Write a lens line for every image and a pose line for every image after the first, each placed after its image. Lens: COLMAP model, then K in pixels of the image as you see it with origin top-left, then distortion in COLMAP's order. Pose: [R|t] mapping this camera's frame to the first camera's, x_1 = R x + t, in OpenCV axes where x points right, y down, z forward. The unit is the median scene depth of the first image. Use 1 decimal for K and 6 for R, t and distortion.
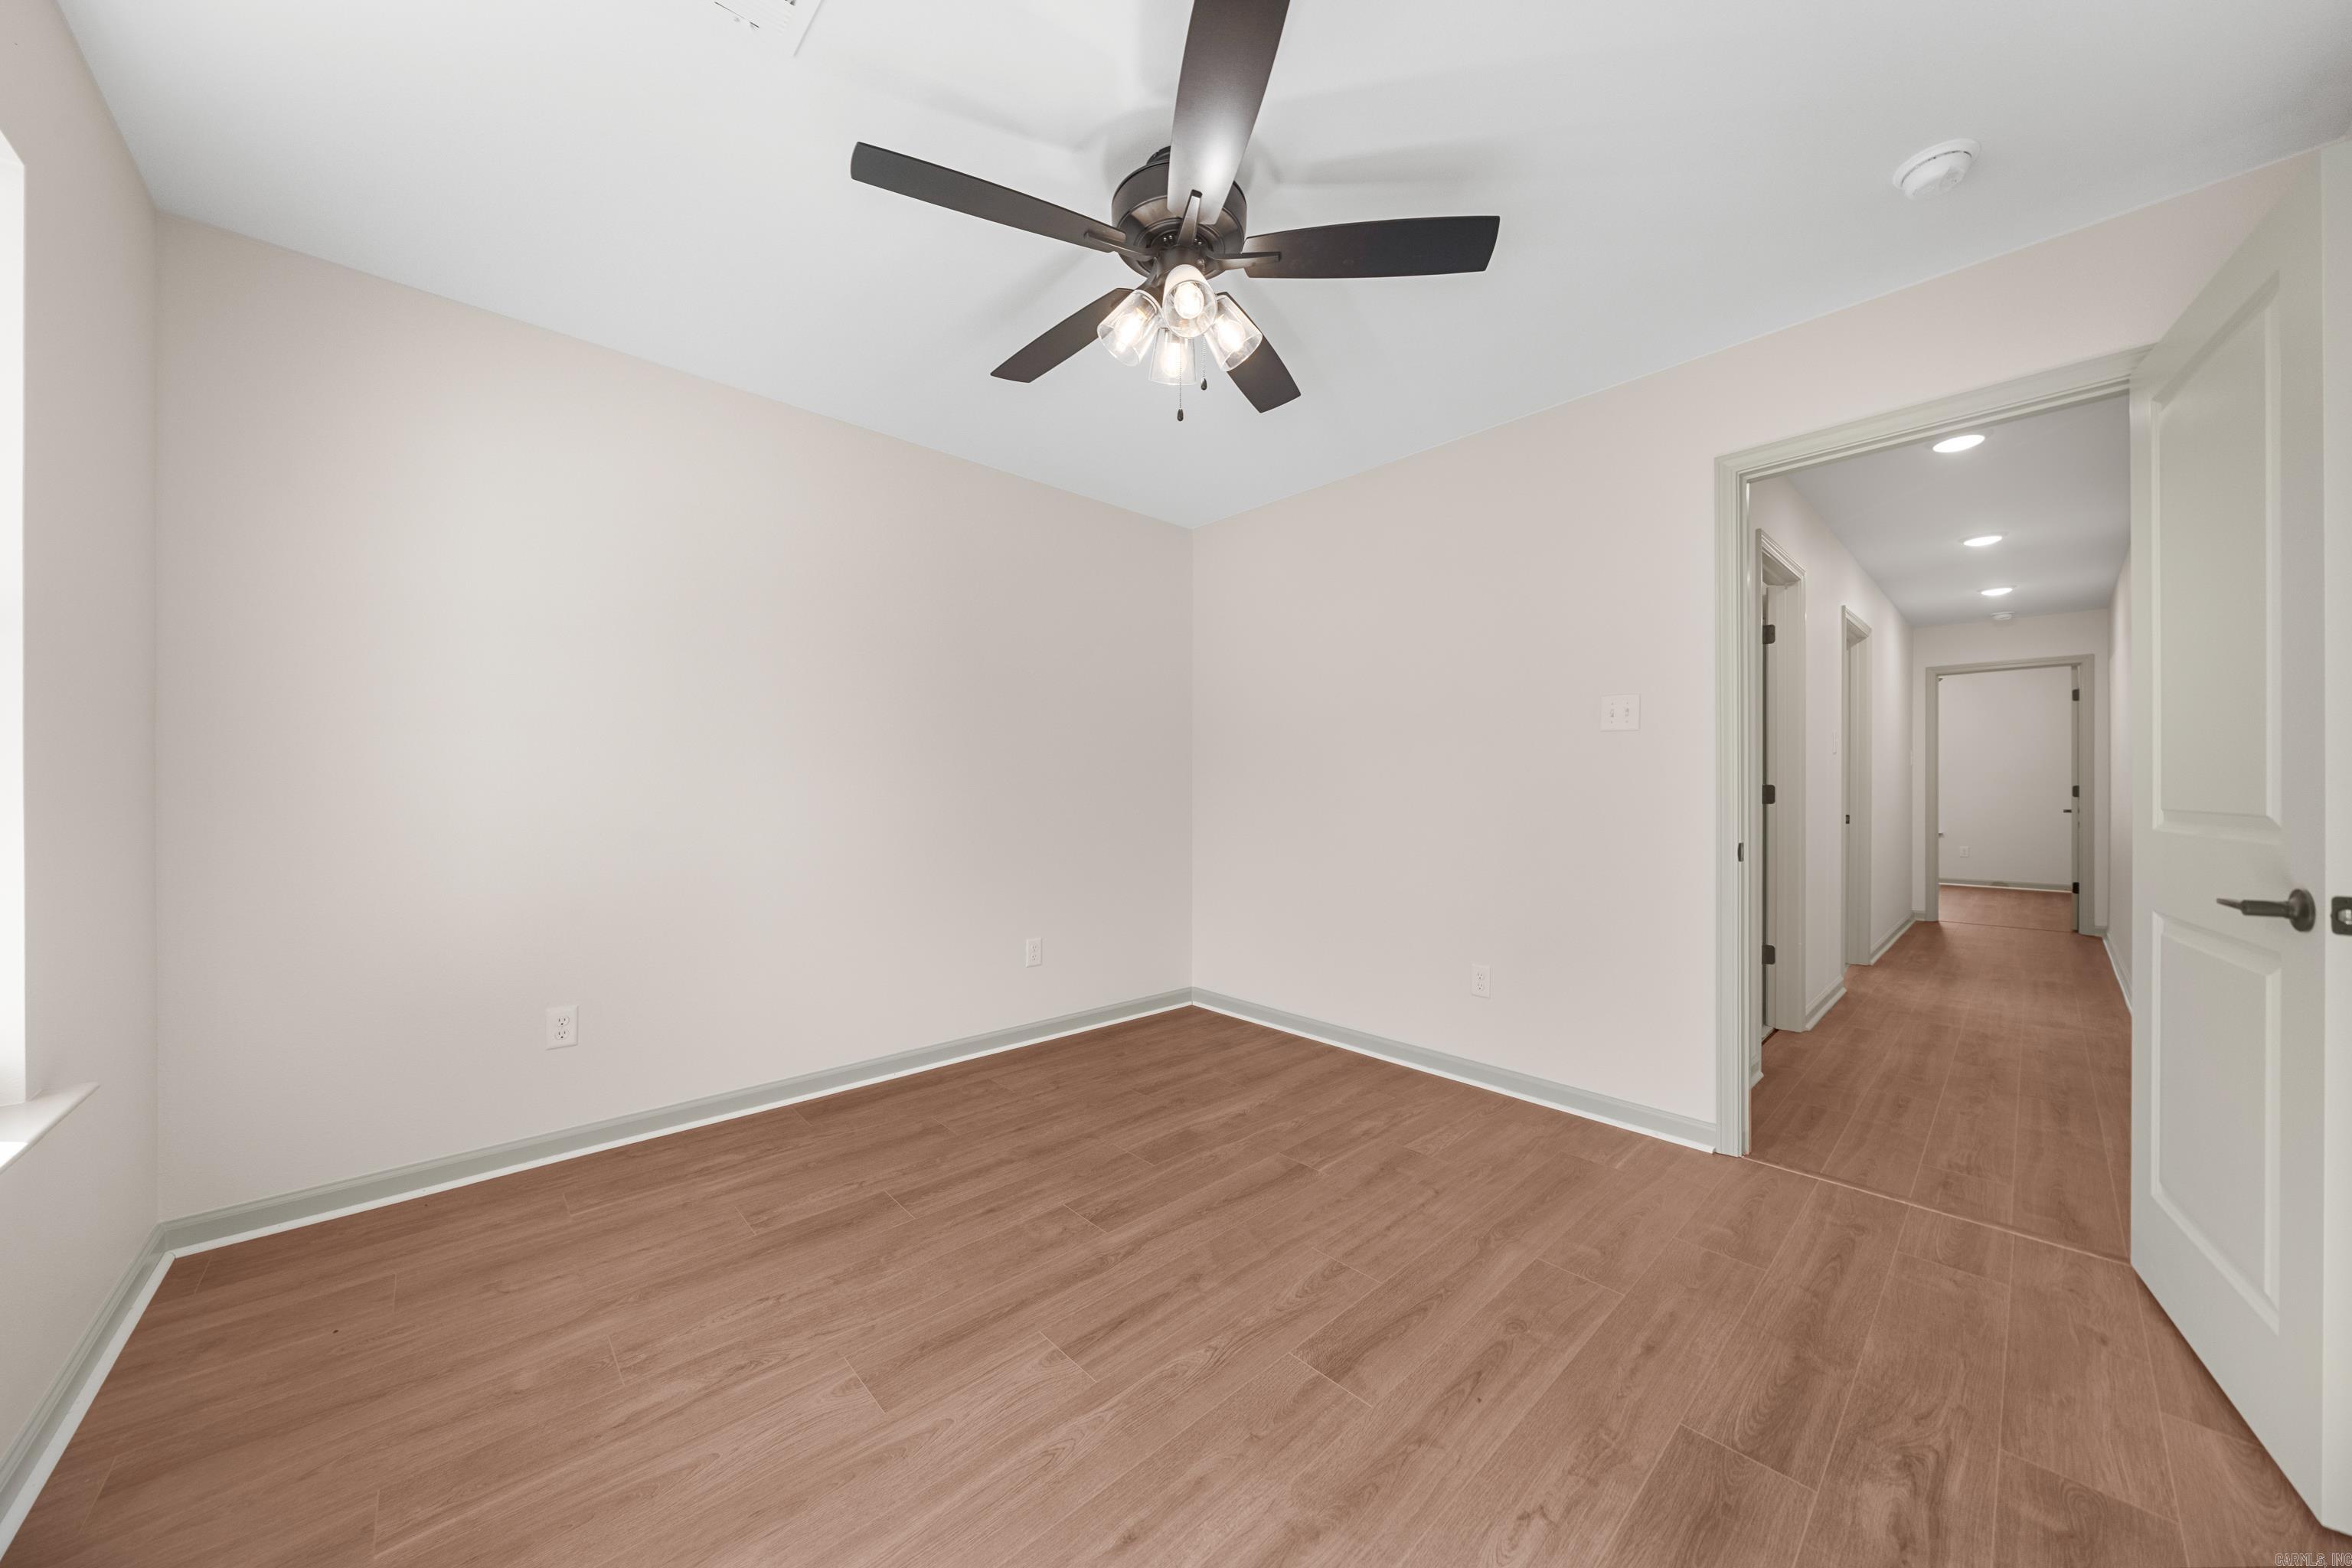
lens RADIAL K [[799.7, 0, 1176.0], [0, 799.7, 784.0], [0, 0, 1]] dist [-0.000409, -0.000025]
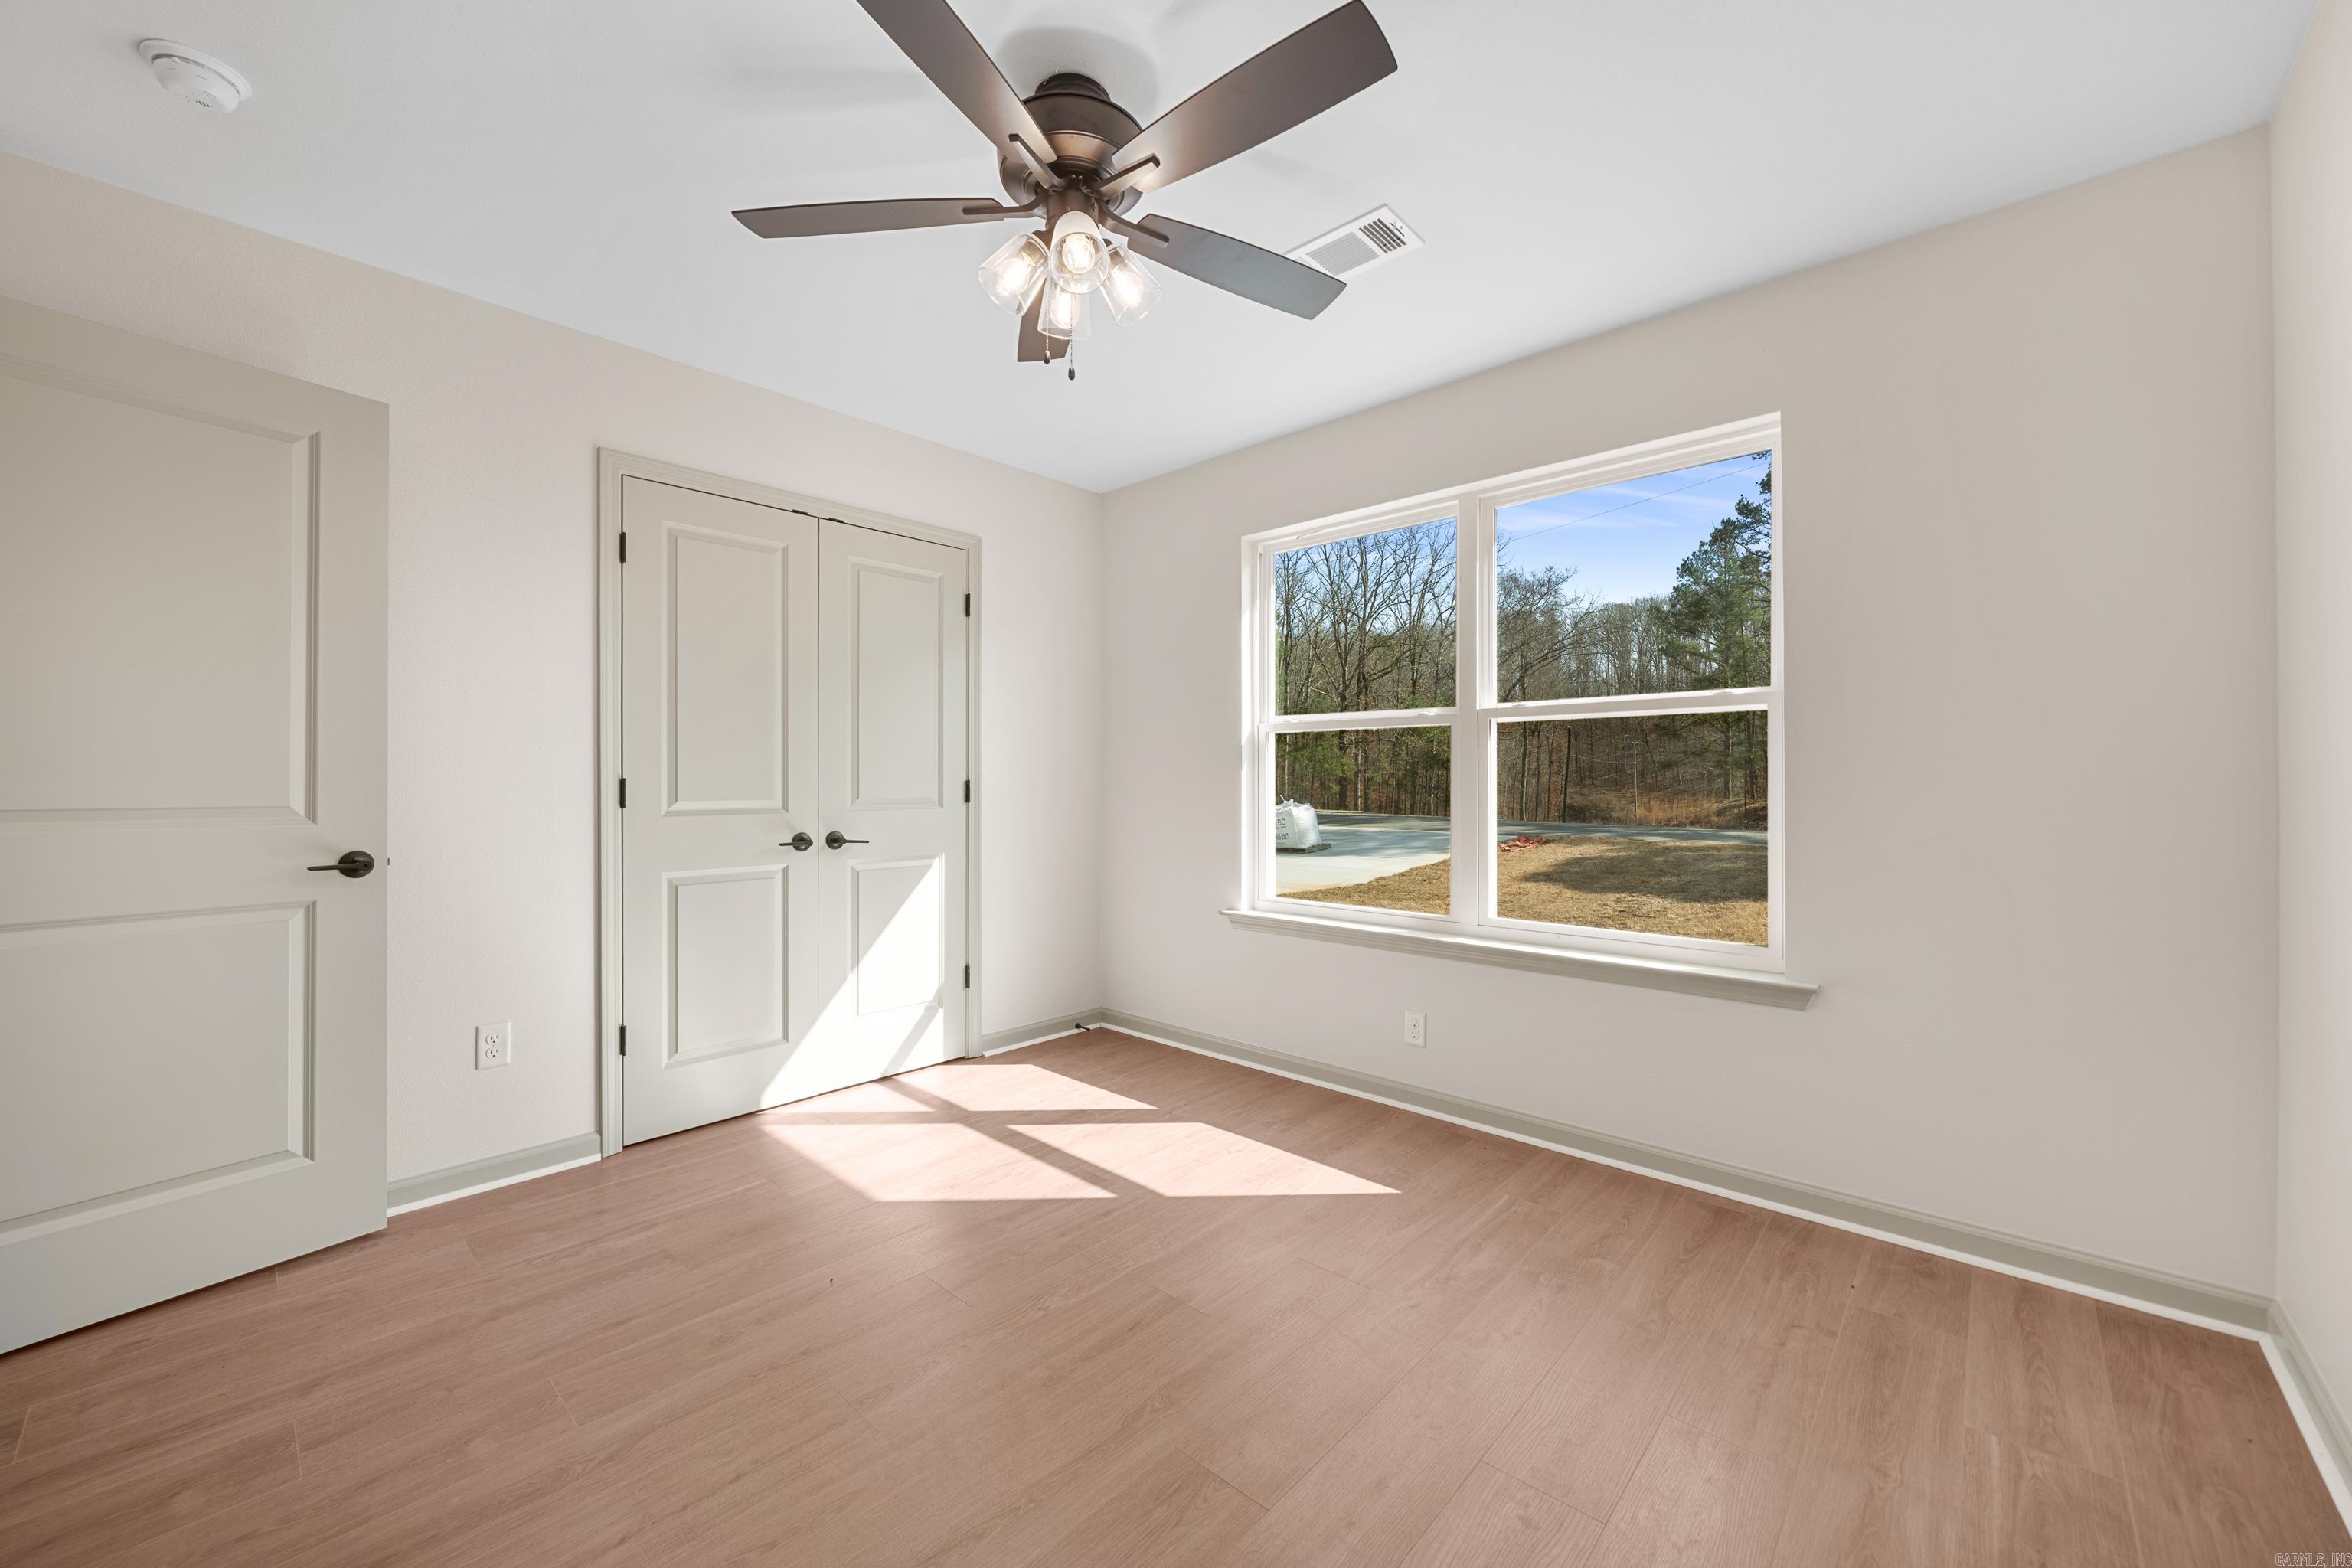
lens RADIAL K [[863.2, 0, 1176.0], [0, 863.2, 784.0], [0, 0, 1]] dist [-0.001262, -0.000050]
pose [[-0.995083, -0.002656, -0.099007, -0.015228], [-0.002231, 0.999988, -0.004402, 0.006959], [0.099018, -0.004160, -0.995077, 2.021842]]
